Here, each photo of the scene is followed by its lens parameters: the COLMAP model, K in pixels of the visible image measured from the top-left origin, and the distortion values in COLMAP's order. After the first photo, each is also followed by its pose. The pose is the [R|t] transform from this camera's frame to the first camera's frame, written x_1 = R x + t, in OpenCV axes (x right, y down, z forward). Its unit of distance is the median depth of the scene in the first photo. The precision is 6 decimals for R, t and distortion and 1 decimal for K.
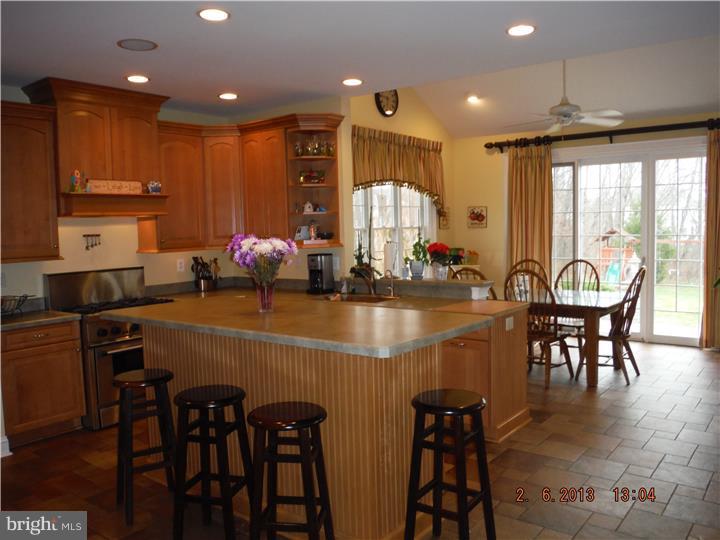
lens RADIAL K [[589.2, 0, 369.5], [0, 589.2, 269.3], [0, 0, 1]] dist [-0.037662, 0.002175]
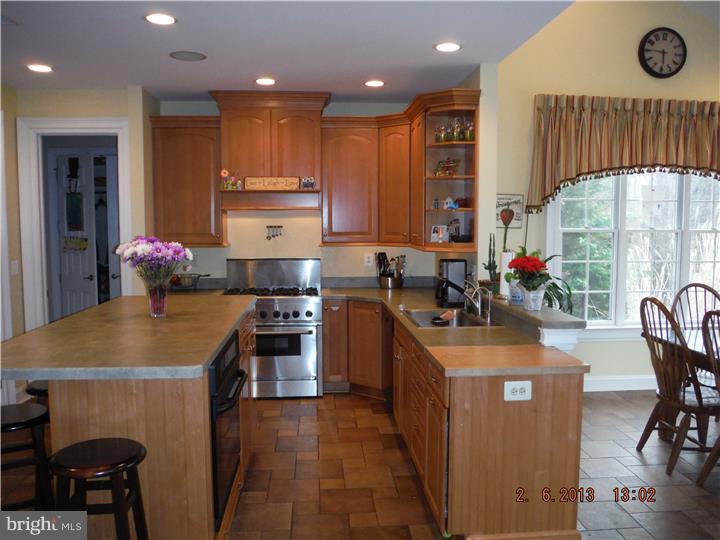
lens RADIAL K [[589.2, 0, 369.5], [0, 589.2, 269.3], [0, 0, 1]] dist [-0.037662, 0.002175]
pose [[0.685433, 0.092352, -0.722255, 0.454058], [-0.077269, 0.995549, 0.053968, -0.051025], [0.724024, 0.018817, 0.689518, 0.357244]]
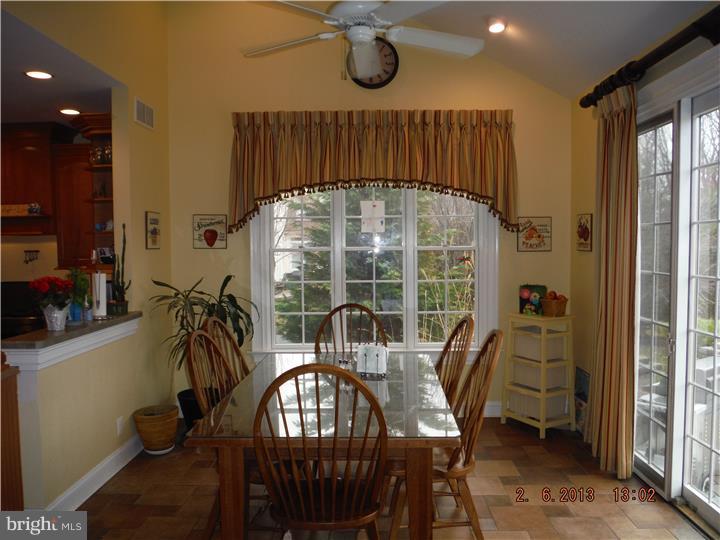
lens RADIAL K [[585.4, 0, 360.0], [0, 585.4, 270.0], [0, 0, 1]] dist [-0.080484, -0.001956]
pose [[0.597941, 0.060594, -0.799246, 0.812714], [-0.063081, 0.997603, 0.028439, -0.092834], [0.799054, 0.033412, 0.600331, 0.829024]]
